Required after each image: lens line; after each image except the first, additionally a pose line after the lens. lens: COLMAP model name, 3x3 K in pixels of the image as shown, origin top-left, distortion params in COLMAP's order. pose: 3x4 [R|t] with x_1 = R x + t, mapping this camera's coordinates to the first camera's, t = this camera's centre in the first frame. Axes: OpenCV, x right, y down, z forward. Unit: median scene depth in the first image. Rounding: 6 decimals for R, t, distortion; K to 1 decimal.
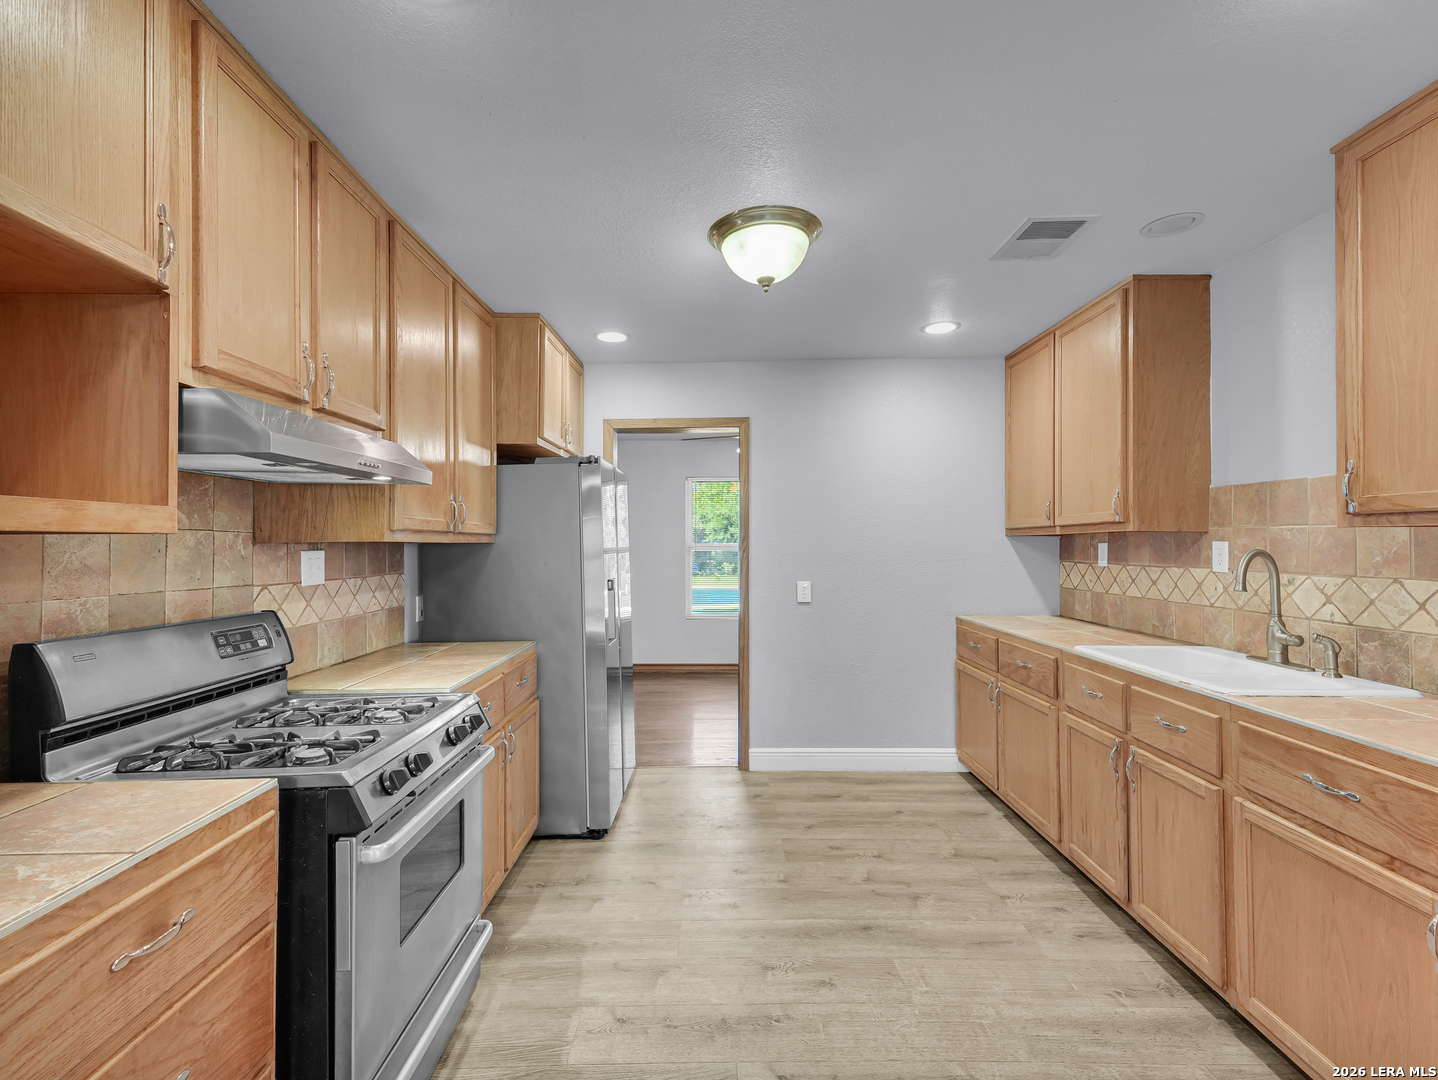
lens RADIAL K [[668.1, 0, 721.5], [0, 668.1, 536.4], [0, 0, 1]] dist [0.025376, -0.009243]
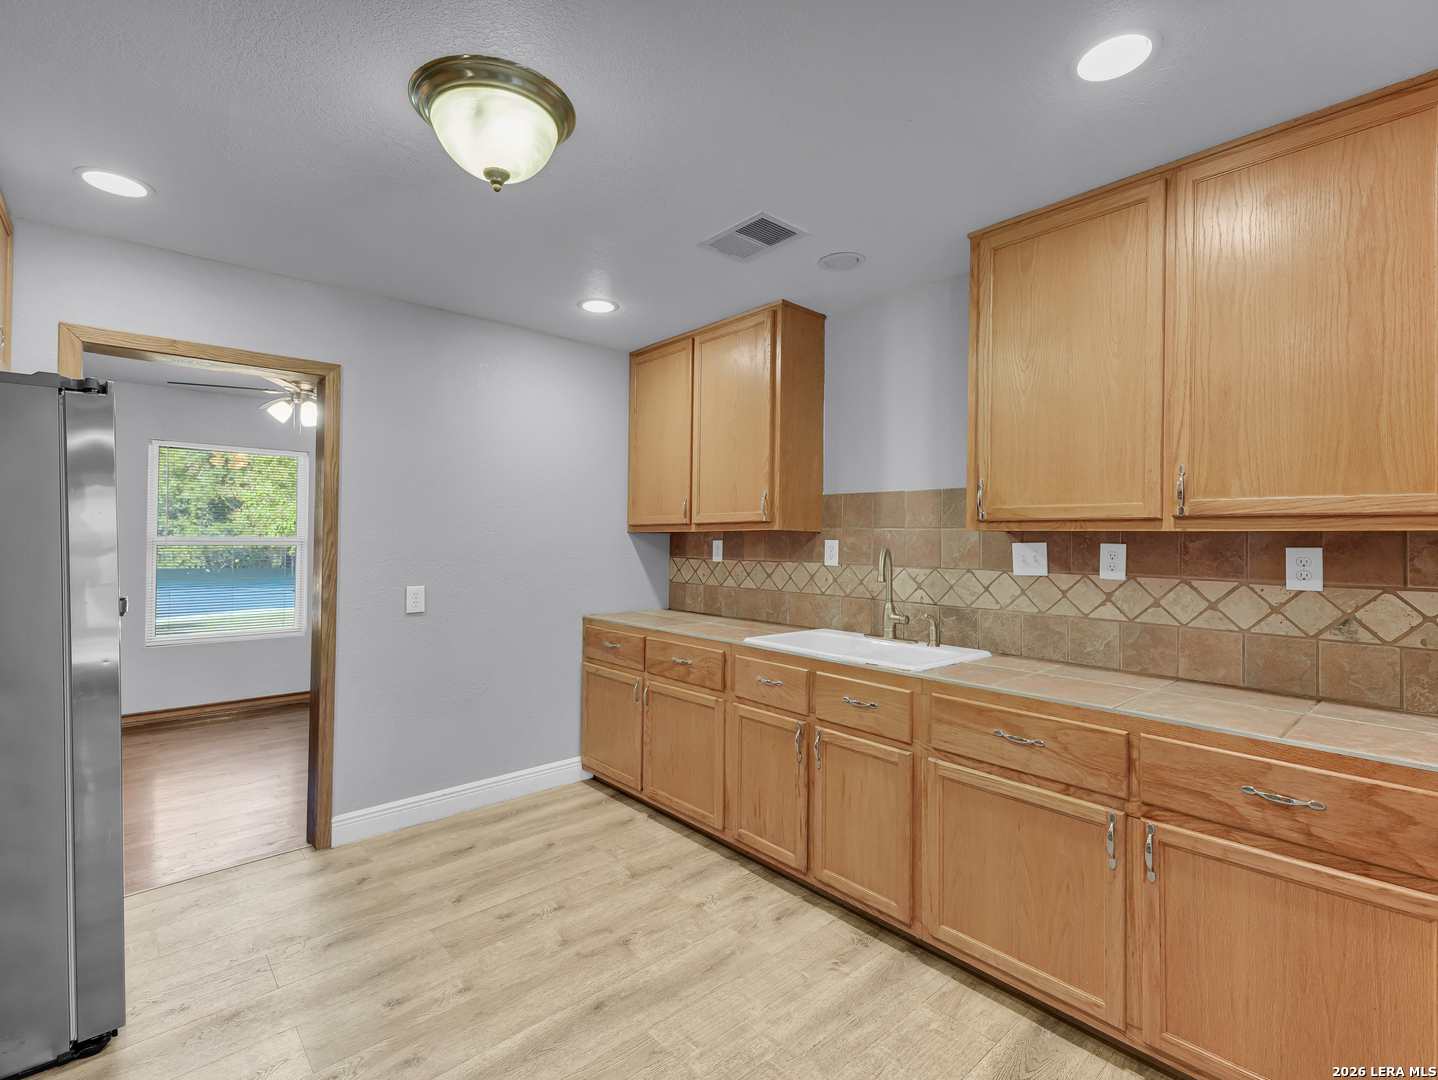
lens RADIAL K [[668.1, 0, 724.1], [0, 668.1, 534.6], [0, 0, 1]] dist [0.025376, -0.009243]
pose [[0.748864, 0.013964, 0.662577, -0.203853], [-0.017404, 0.999848, -0.001401, 0.002602], [-0.662495, -0.010482, 0.748993, 0.259076]]
